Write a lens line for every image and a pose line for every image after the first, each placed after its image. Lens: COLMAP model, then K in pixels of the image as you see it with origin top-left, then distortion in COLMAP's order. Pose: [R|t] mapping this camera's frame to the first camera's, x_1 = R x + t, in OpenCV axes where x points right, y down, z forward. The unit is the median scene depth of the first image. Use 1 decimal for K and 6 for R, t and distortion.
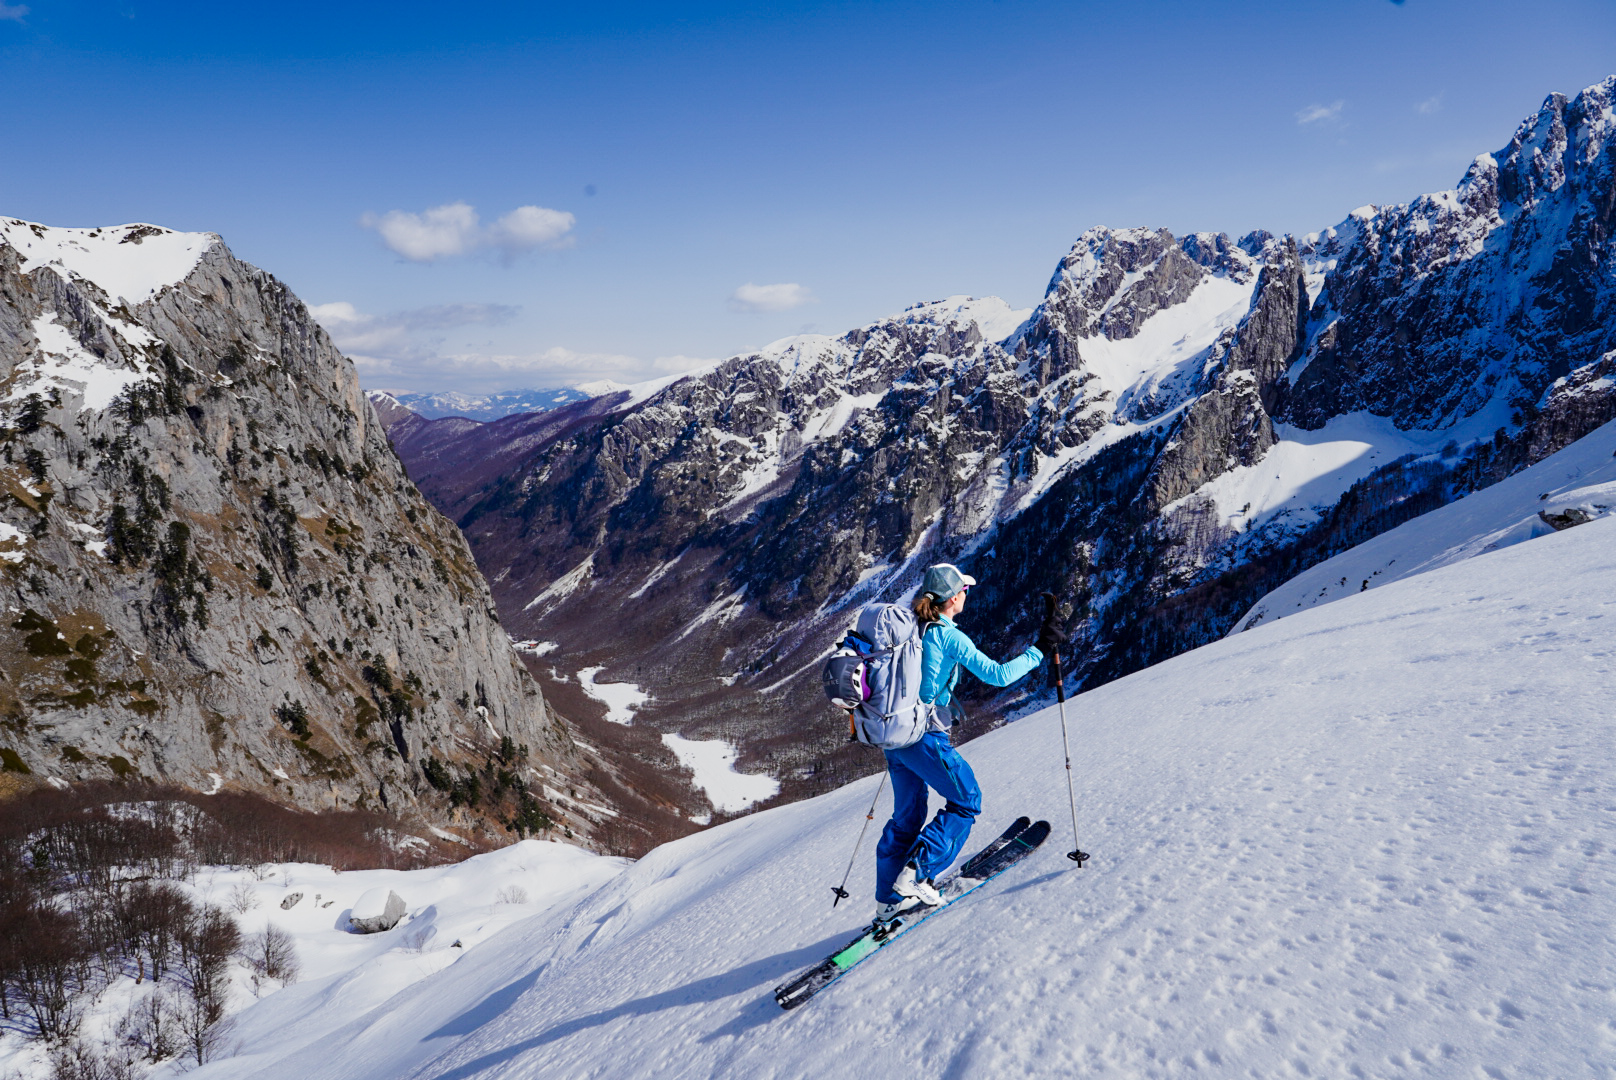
lens RADIAL K [[908.8, 0, 808.0], [0, 908.8, 540.0], [0, 0, 1]] dist [-0.040695, 0.027700]
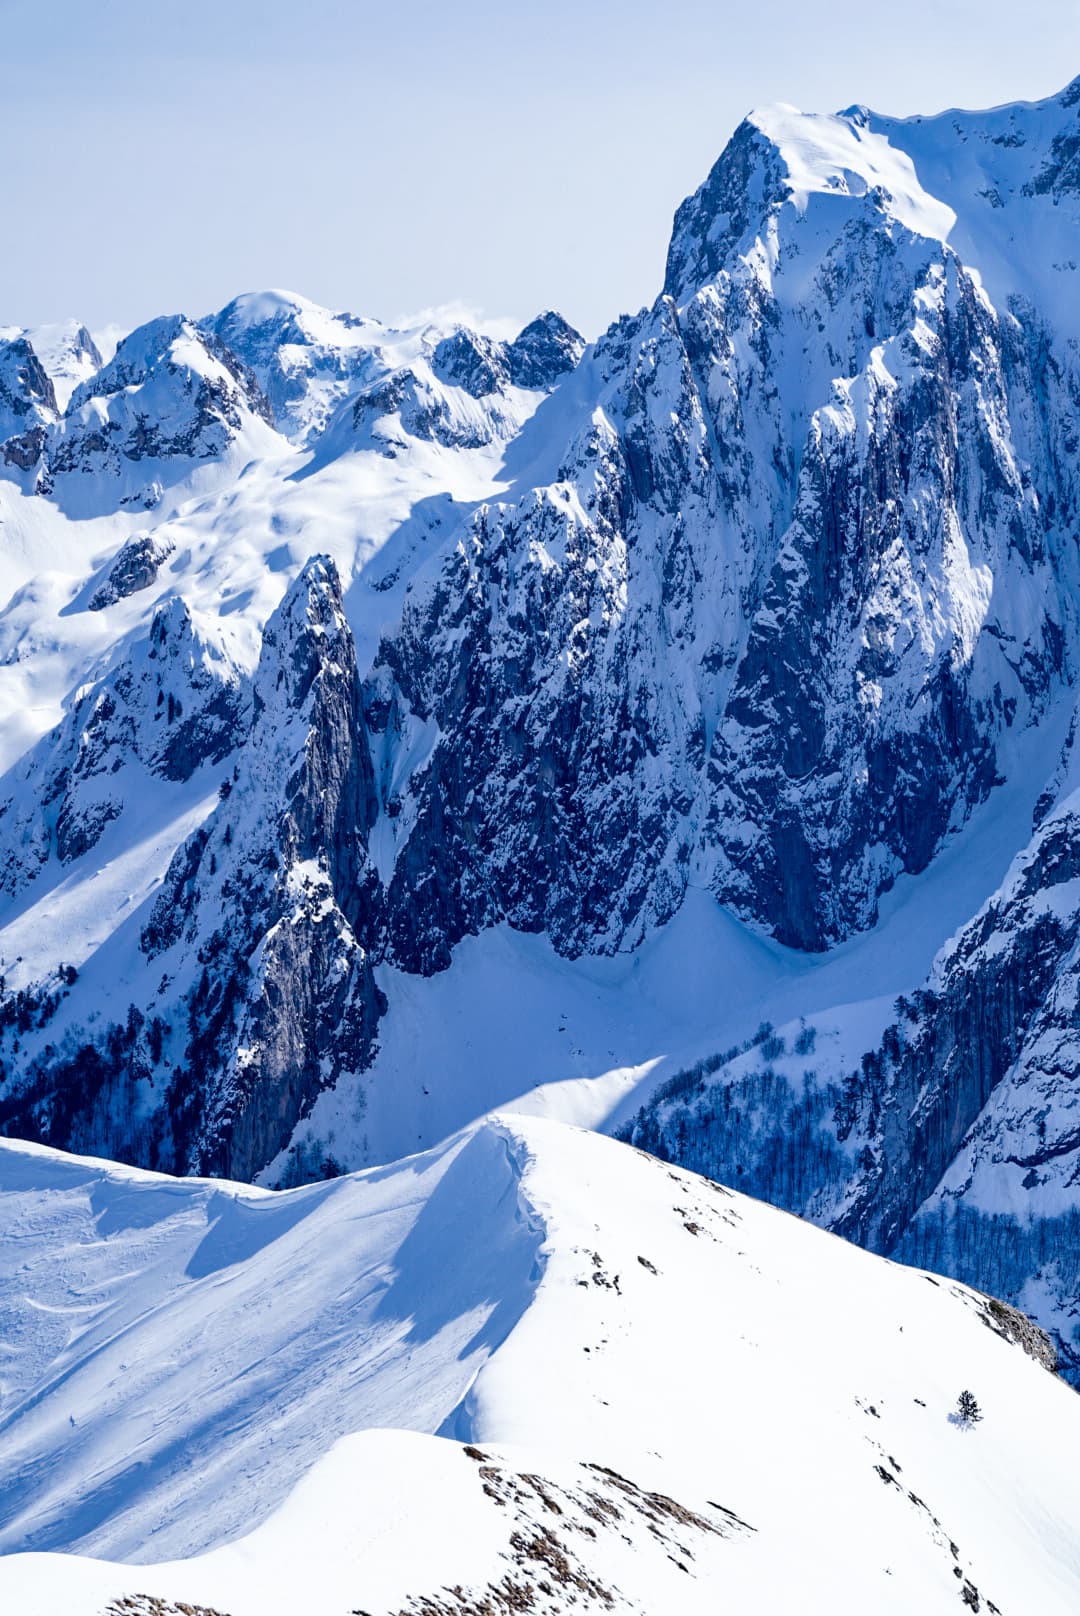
lens RADIAL K [[3185.9, 0, 540.0], [0, 3185.9, 808.0], [0, 0, 1]] dist [-0.004220, 0.130159]
pose [[0.639956, -0.082493, 0.763971, -0.703769], [0.114613, 0.993346, 0.011252, -0.225153], [-0.759816, 0.080360, 0.645152, -0.153412]]
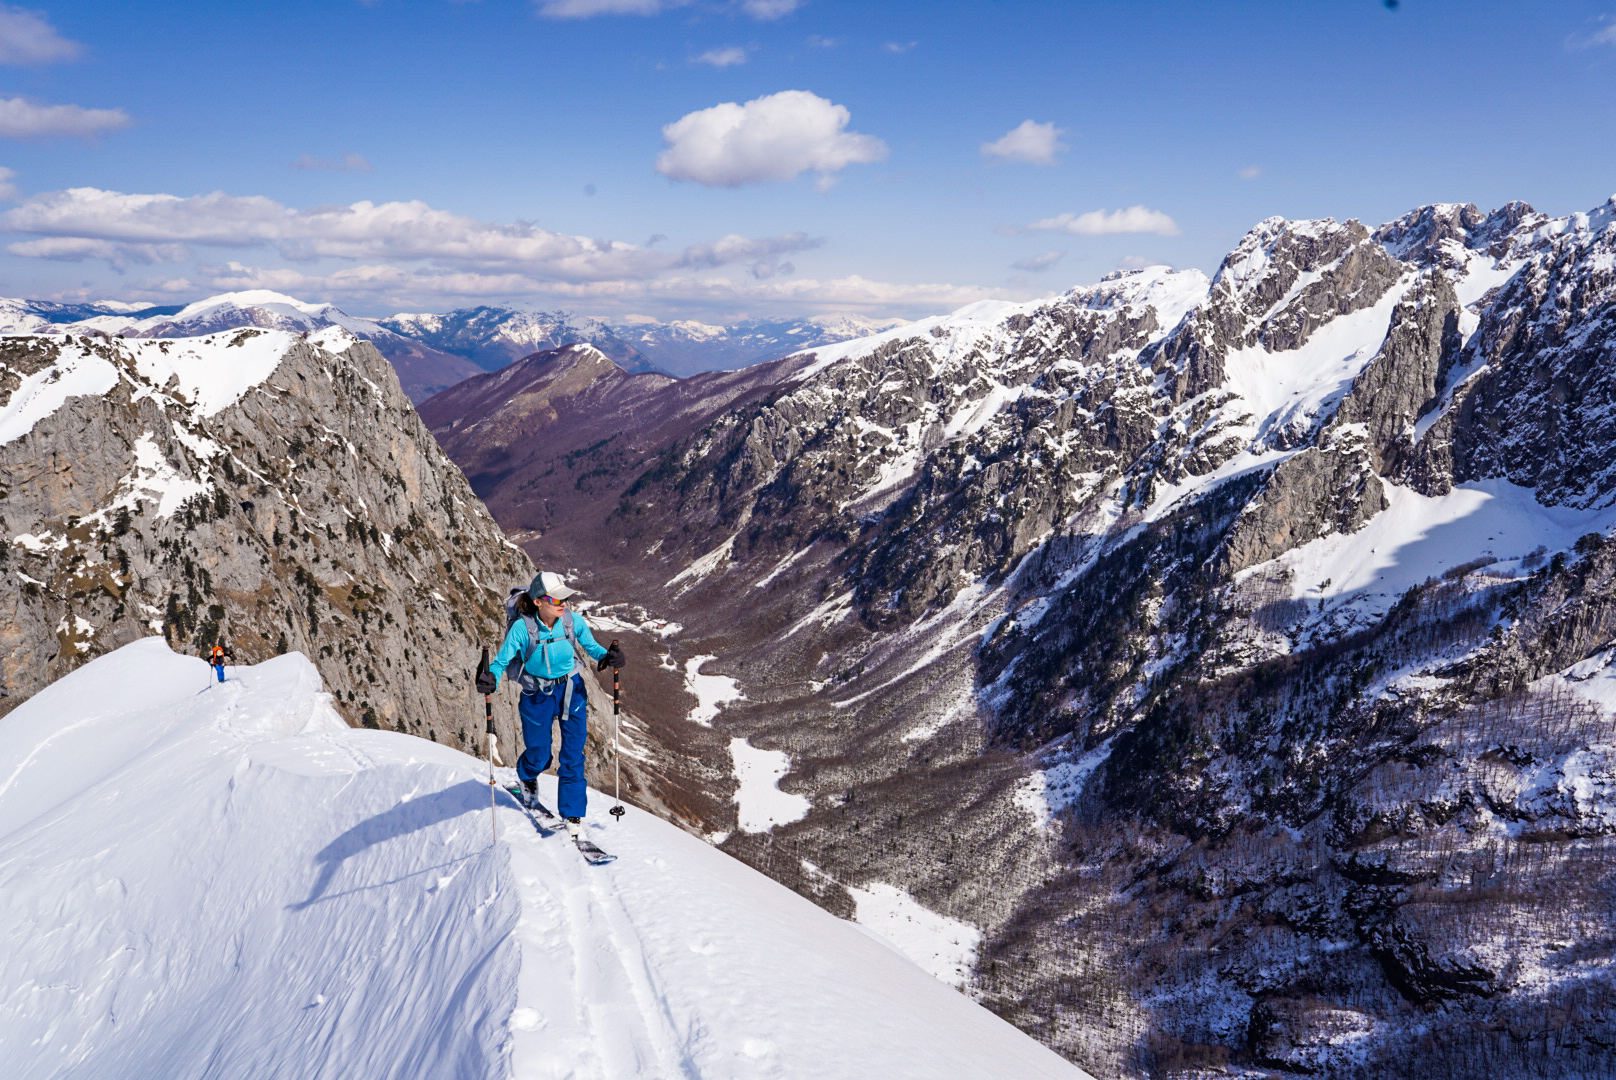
lens RADIAL K [[957.7, 0, 808.0], [0, 957.7, 540.0], [0, 0, 1]] dist [-0.034425, 0.025379]
pose [[0.965924, 0.072318, -0.248516, 0.205520], [-0.055877, 0.995795, 0.072593, -0.114054], [0.252721, -0.056233, 0.965904, -0.052008]]
